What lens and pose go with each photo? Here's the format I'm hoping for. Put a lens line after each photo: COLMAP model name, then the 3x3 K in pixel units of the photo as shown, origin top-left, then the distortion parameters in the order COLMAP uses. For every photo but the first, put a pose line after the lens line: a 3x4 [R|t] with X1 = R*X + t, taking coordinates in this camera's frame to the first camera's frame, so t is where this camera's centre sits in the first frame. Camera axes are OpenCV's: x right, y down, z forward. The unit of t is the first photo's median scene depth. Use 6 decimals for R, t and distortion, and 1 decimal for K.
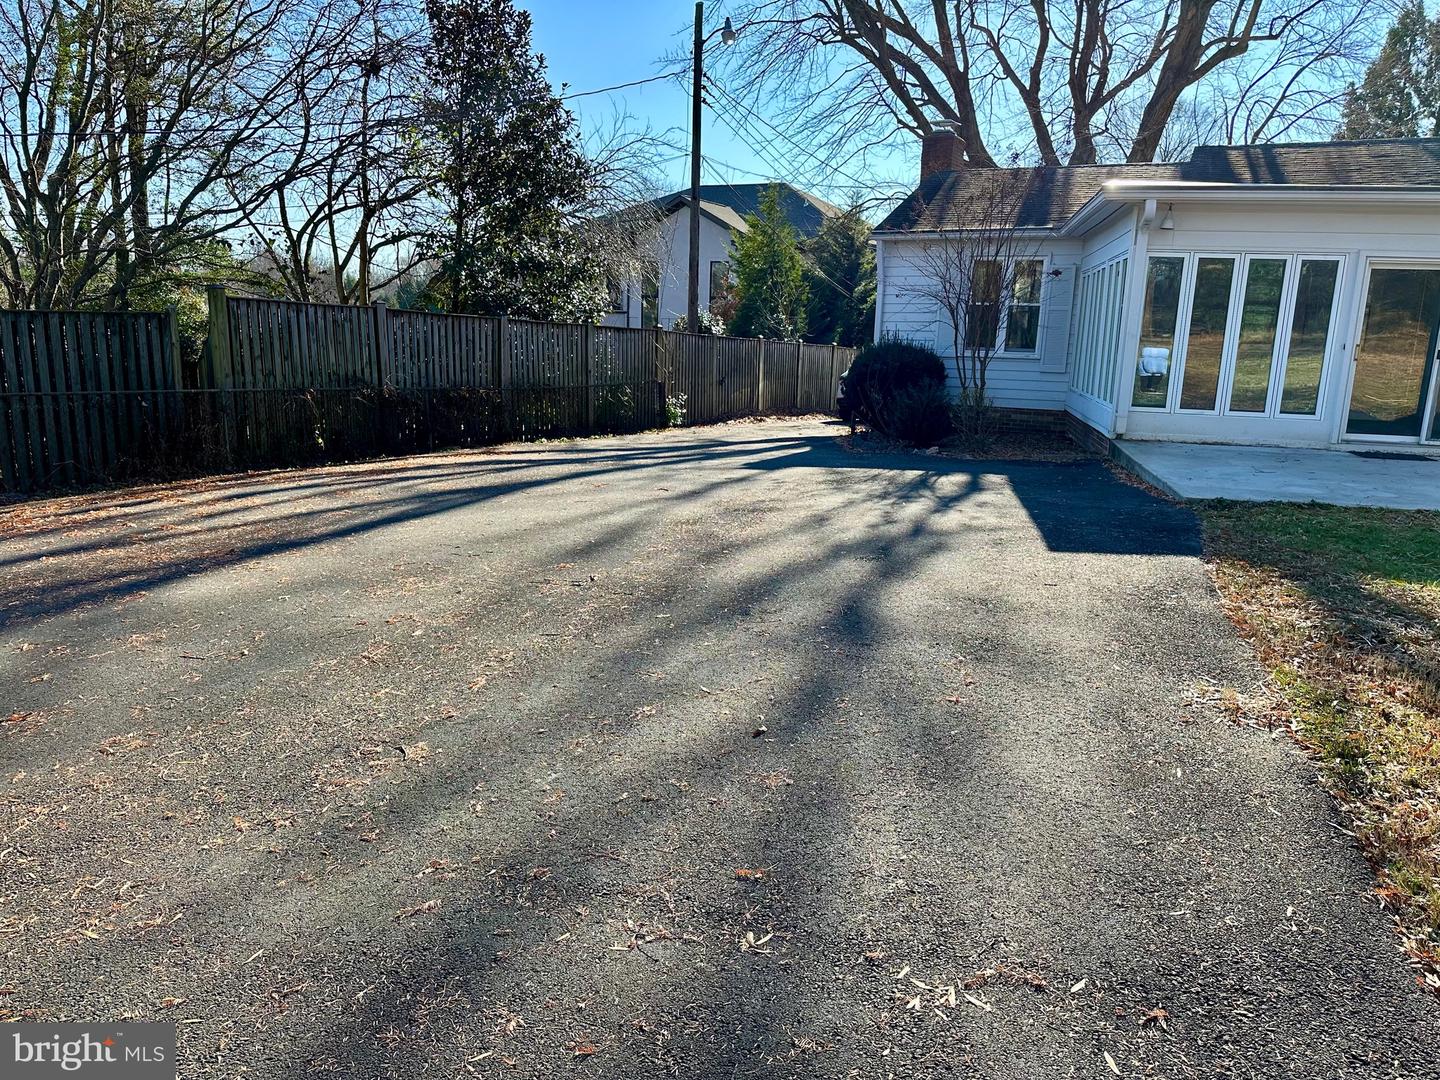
lens RADIAL K [[995.1, 0, 719.6], [0, 995.1, 542.3], [0, 0, 1]] dist [0.002135, -0.027399]
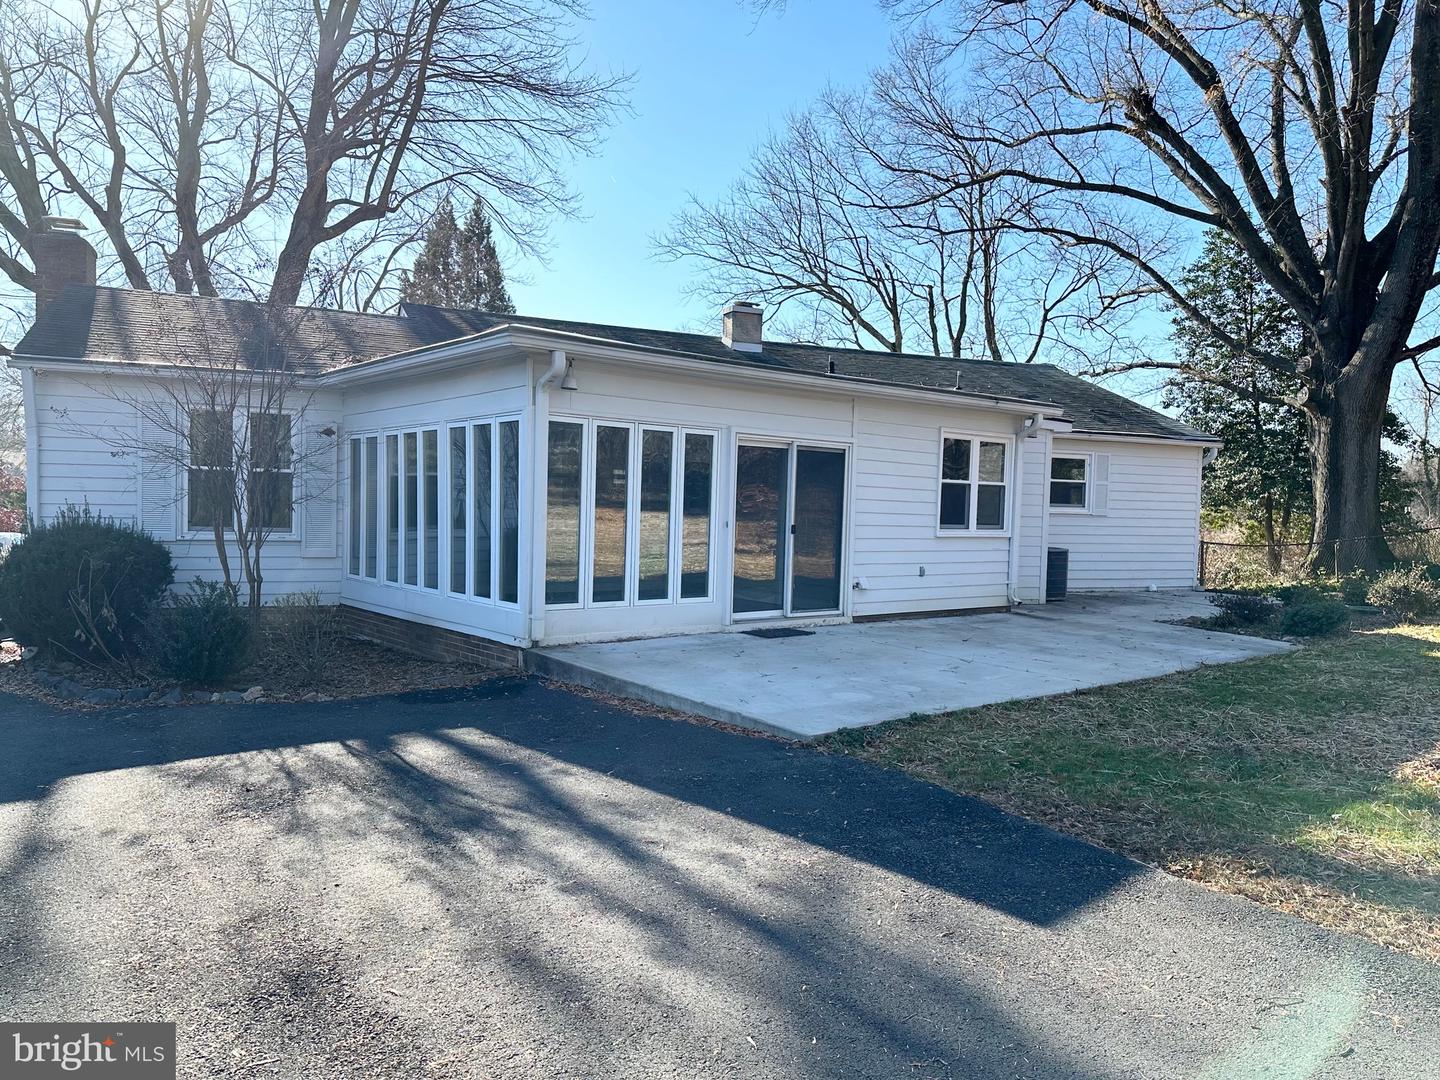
lens RADIAL K [[995.1, 0, 719.6], [0, 995.1, 542.3], [0, 0, 1]] dist [0.002135, -0.027399]
pose [[0.599940, -0.038121, 0.799136, -0.135273], [0.162607, 0.983825, -0.075144, -0.106429], [-0.783346, 0.175027, 0.596435, 0.424966]]
